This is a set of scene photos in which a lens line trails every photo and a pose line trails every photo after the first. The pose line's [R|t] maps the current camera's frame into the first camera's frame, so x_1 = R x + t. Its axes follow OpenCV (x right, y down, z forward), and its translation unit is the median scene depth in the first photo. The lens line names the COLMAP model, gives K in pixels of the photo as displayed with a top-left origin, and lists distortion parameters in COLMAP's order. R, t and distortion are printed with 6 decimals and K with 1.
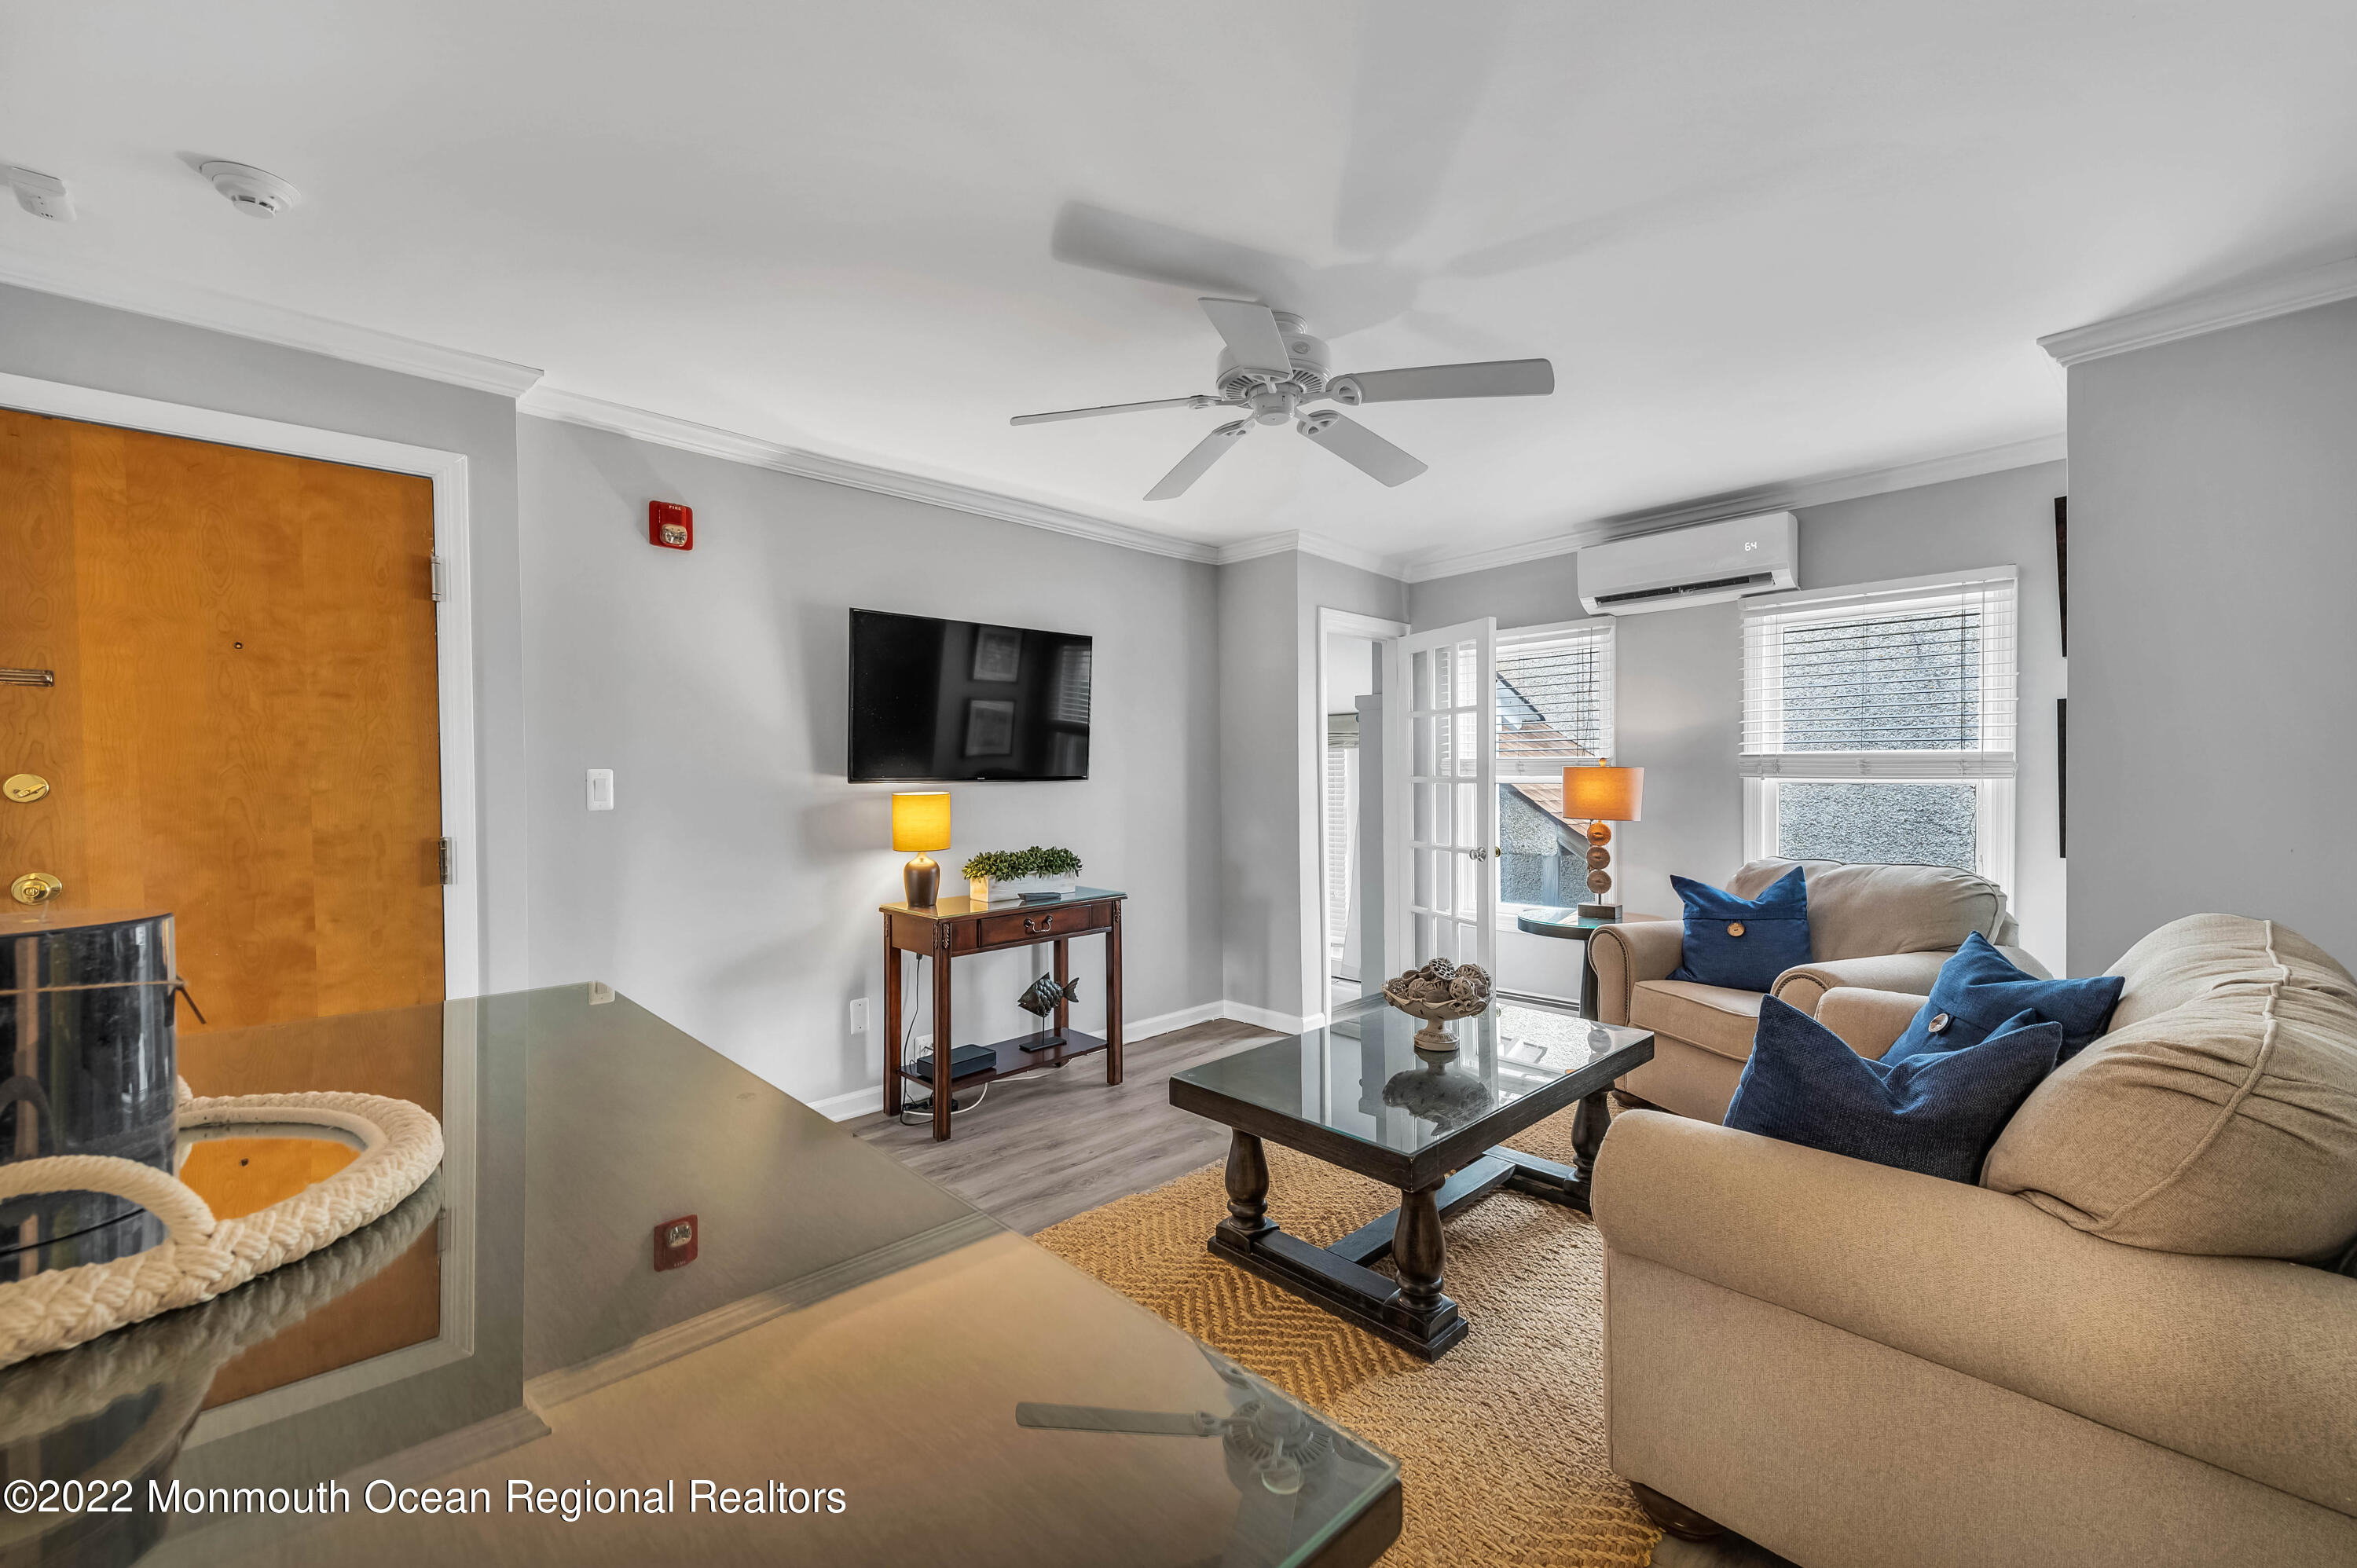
lens RADIAL K [[970.6, 0, 1178.5], [0, 970.6, 784.0], [0, 0, 1]] dist [0.026700, -0.000032]
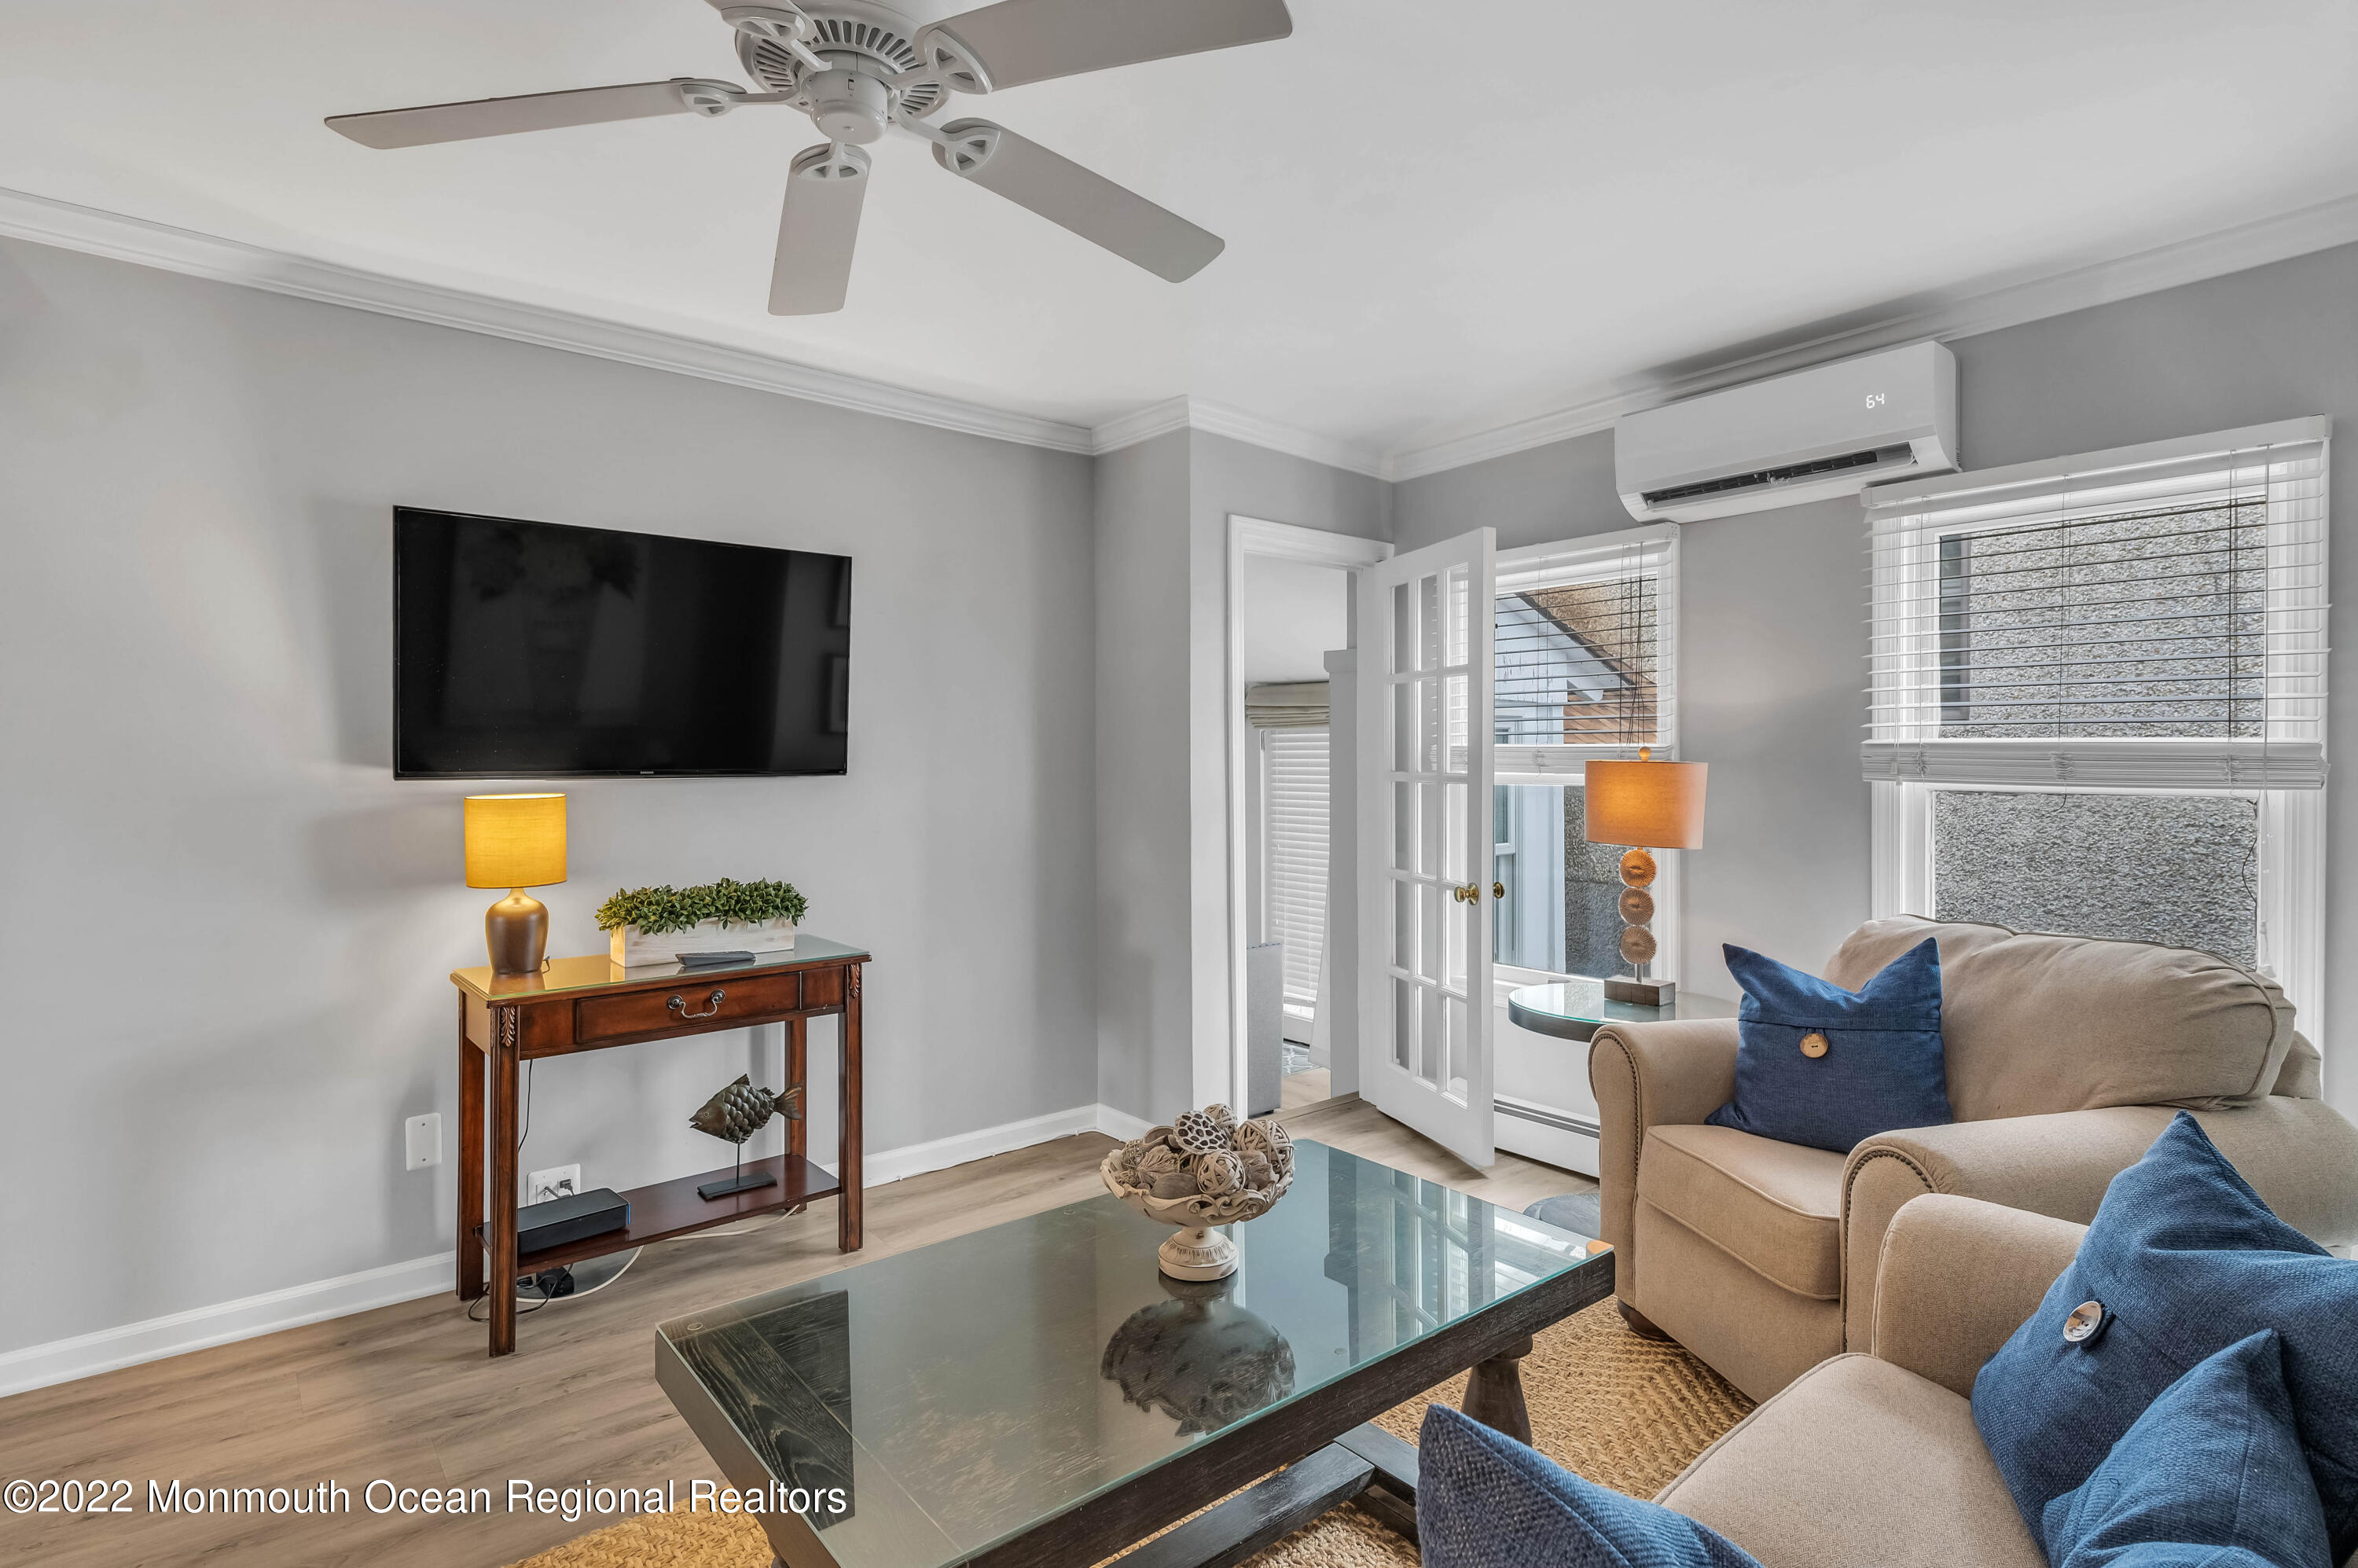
lens RADIAL K [[1216.7, 0, 1183.8], [0, 1216.7, 760.6], [0, 0, 1]] dist [0.015336, -0.000182]
pose [[0.996980, 0.007064, -0.077341, 0.217181], [-0.007706, 0.999938, -0.008011, -0.010206], [0.077279, 0.008583, 0.996973, 0.213528]]
